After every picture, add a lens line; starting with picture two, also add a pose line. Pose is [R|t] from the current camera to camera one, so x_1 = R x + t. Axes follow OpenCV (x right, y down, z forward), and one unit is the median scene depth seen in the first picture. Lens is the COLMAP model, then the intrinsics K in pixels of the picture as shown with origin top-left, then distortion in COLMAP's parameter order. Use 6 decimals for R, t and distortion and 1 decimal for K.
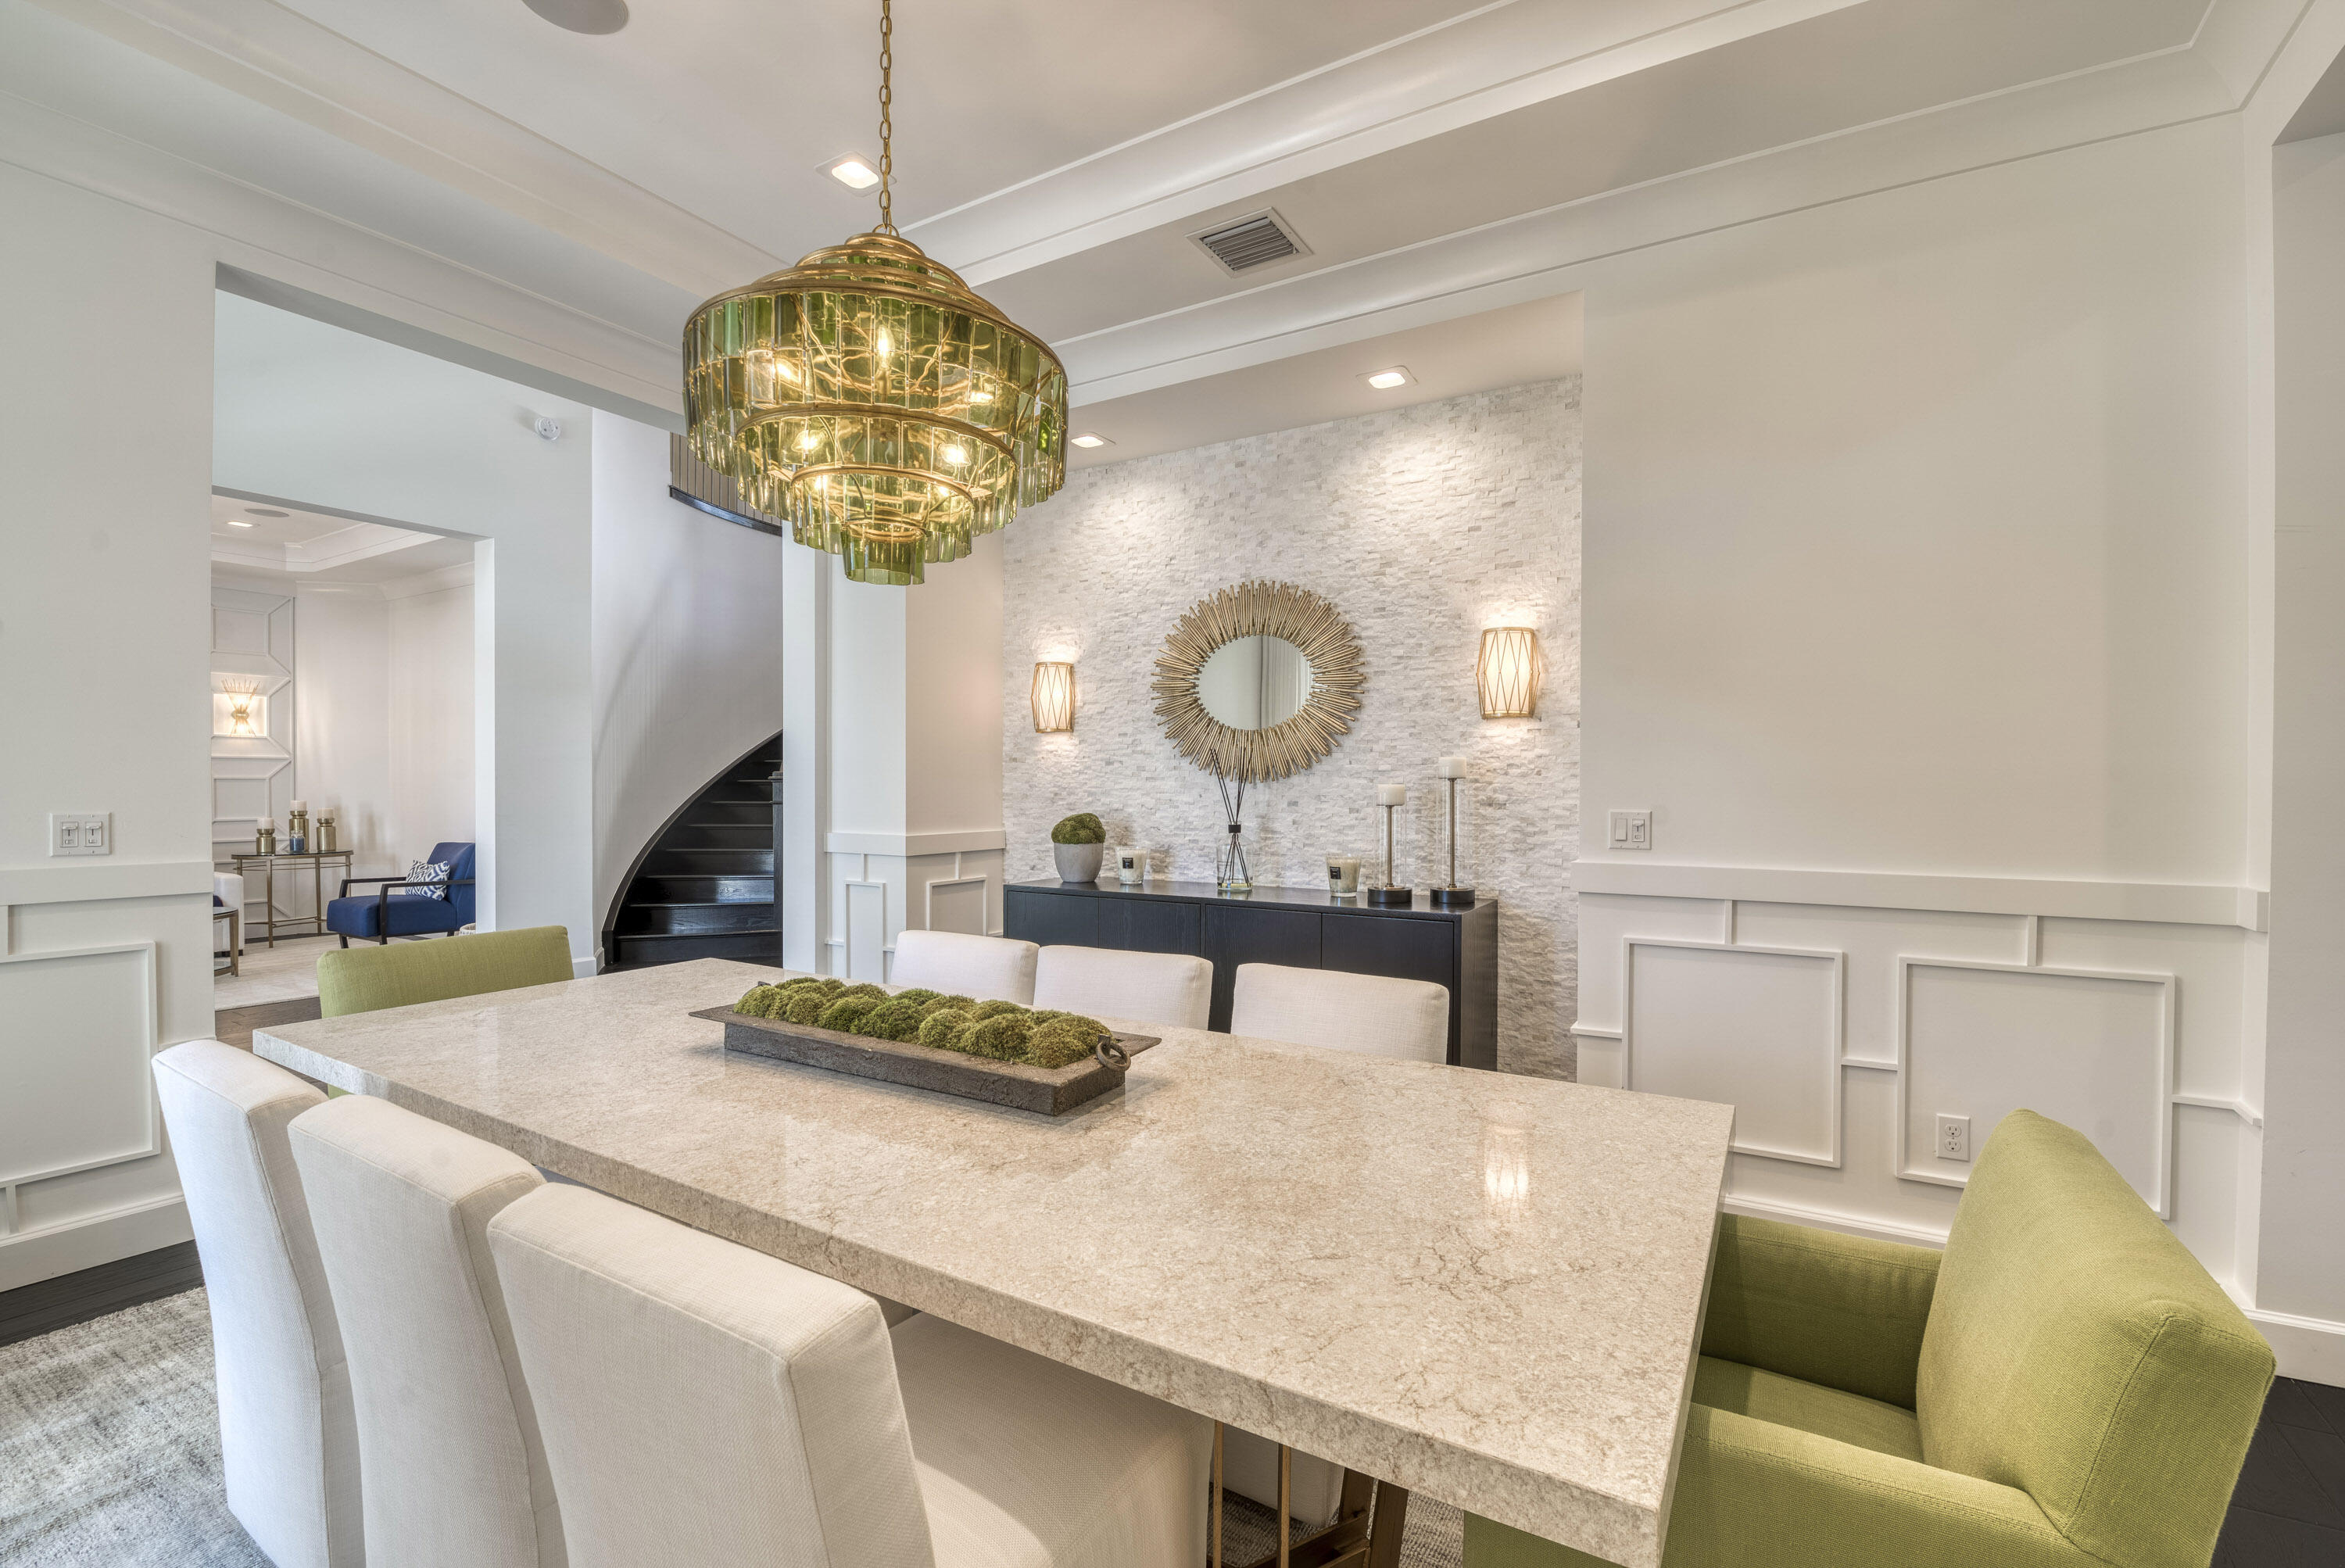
lens RADIAL K [[1006.8, 0, 1186.3], [0, 1006.8, 793.3], [0, 0, 1]] dist [-0.004229, -0.005322]
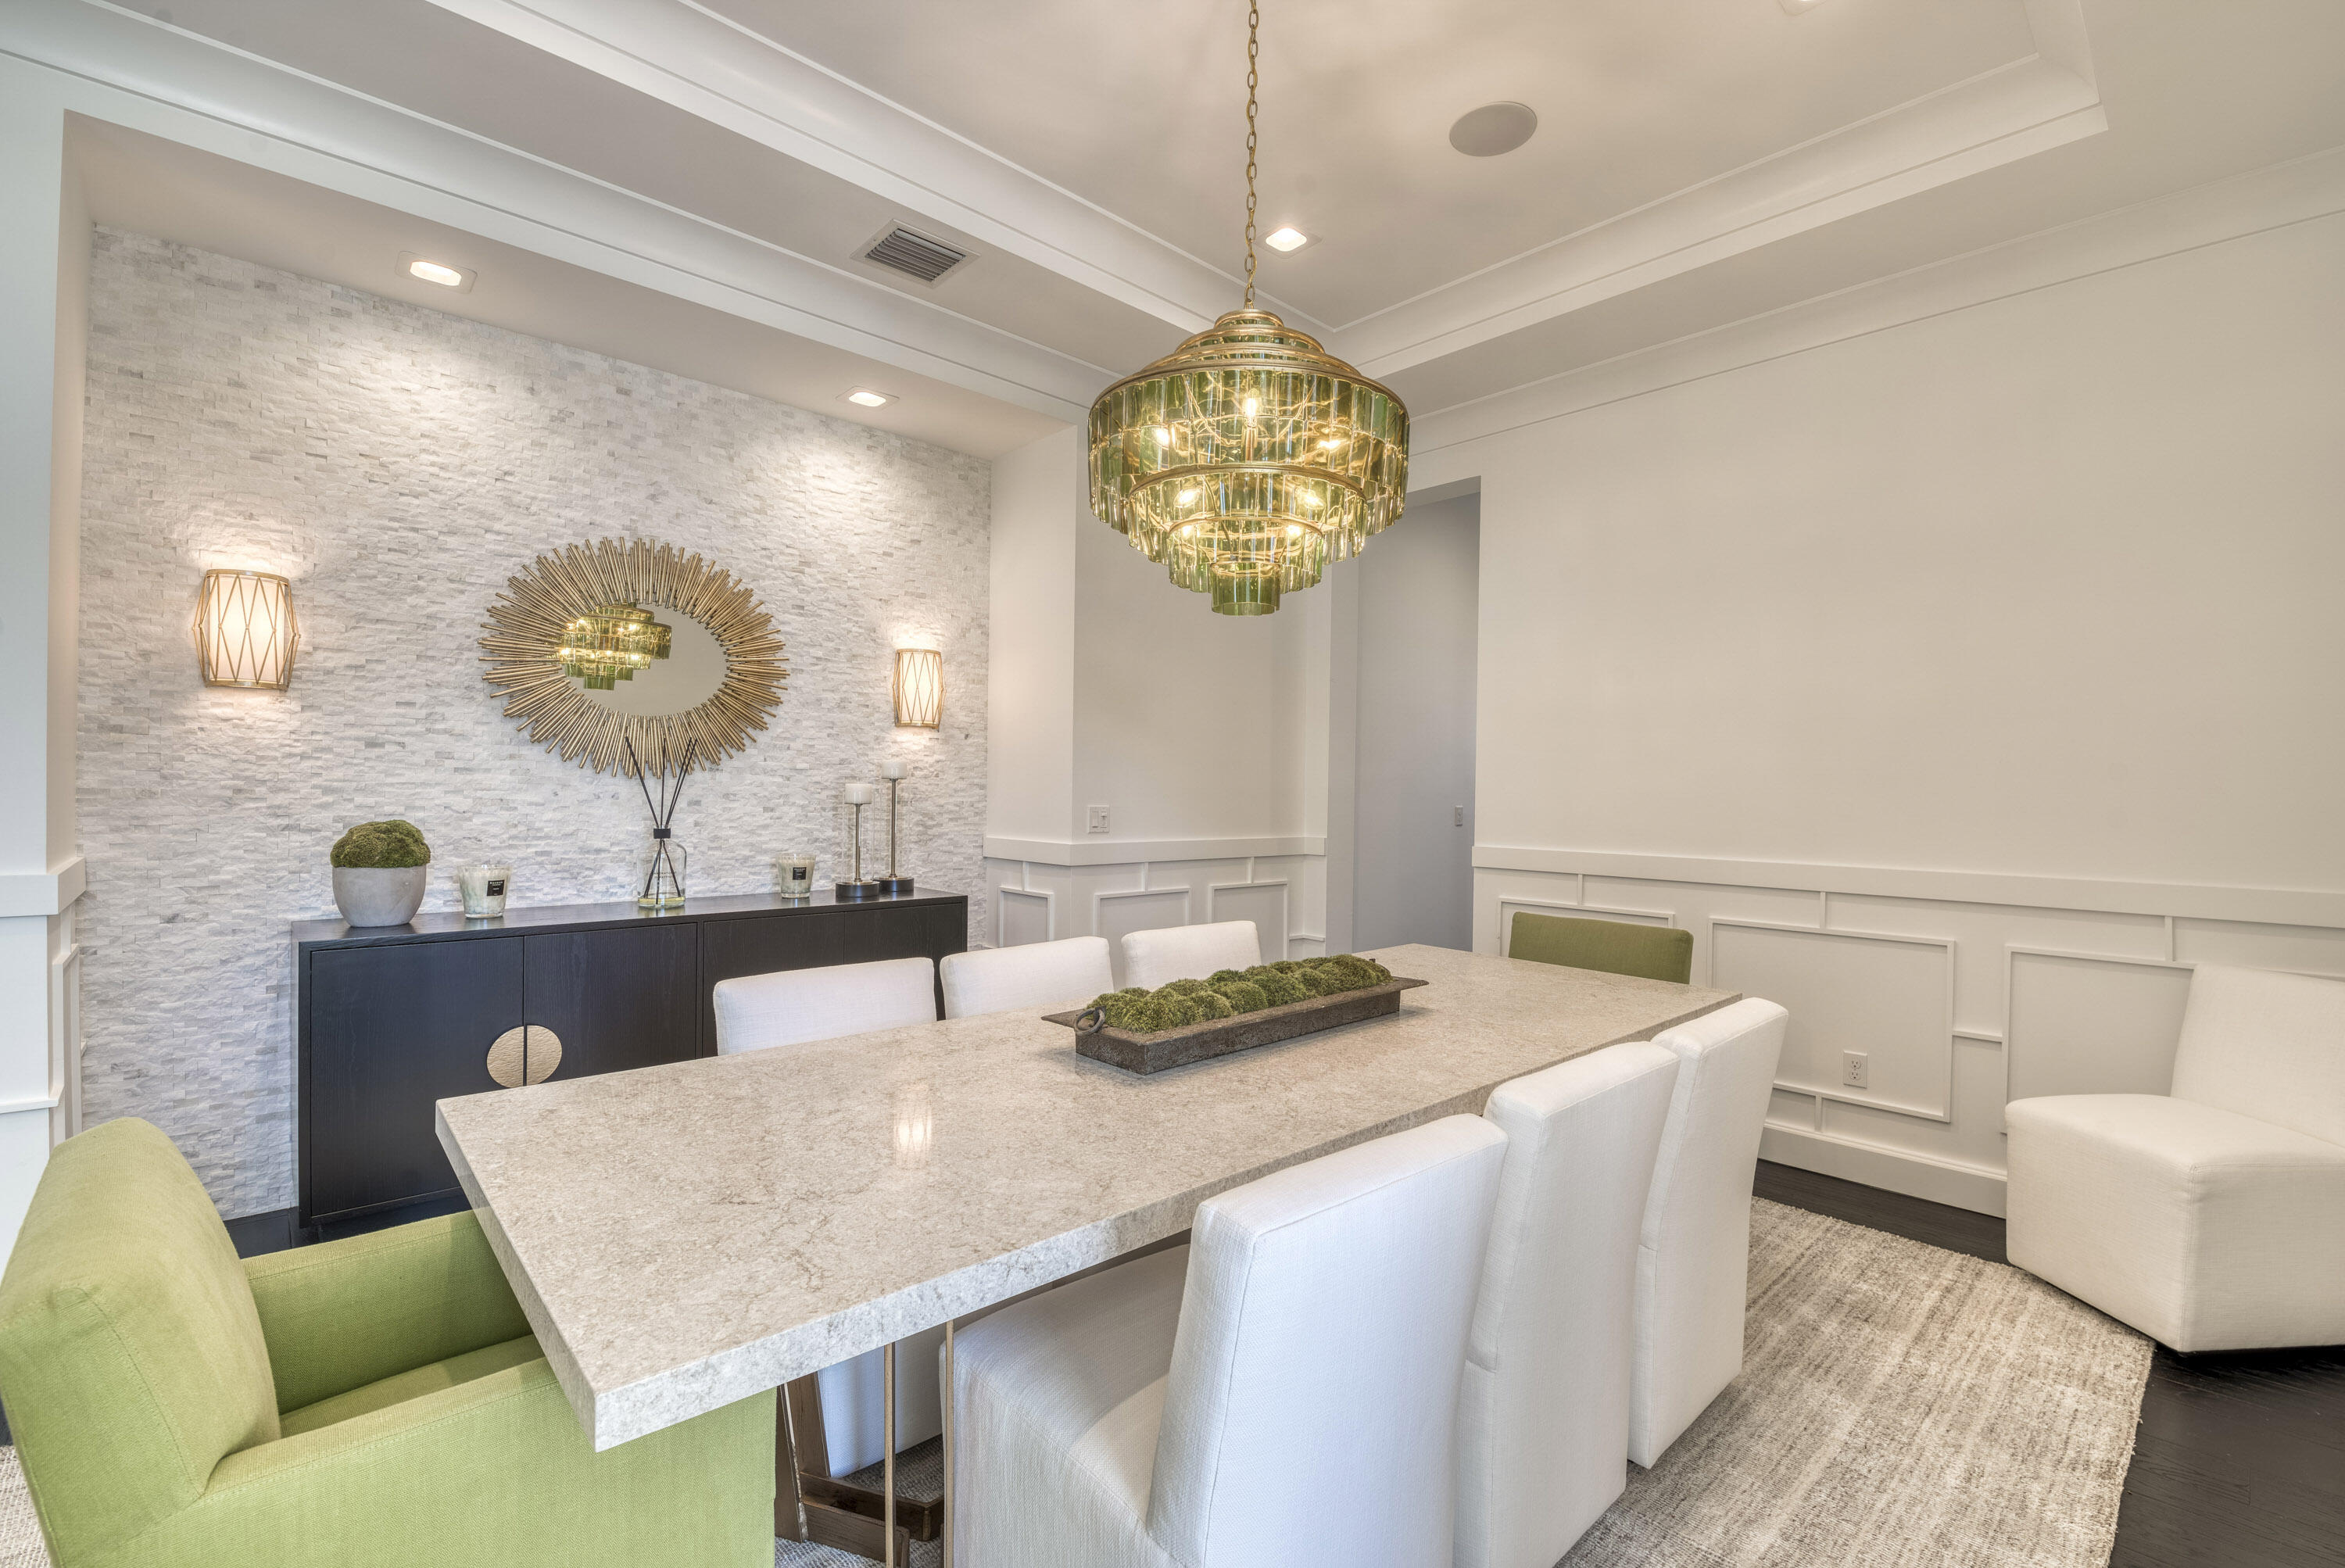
lens RADIAL K [[1006.8, 0, 1188.0], [0, 1006.8, 796.3], [0, 0, 1]] dist [-0.004229, -0.005322]
pose [[0.282348, -0.001640, 0.959311, -0.642041], [-0.004092, 0.999987, 0.002914, 0.000015], [-0.959303, -0.004748, 0.282337, 0.342770]]
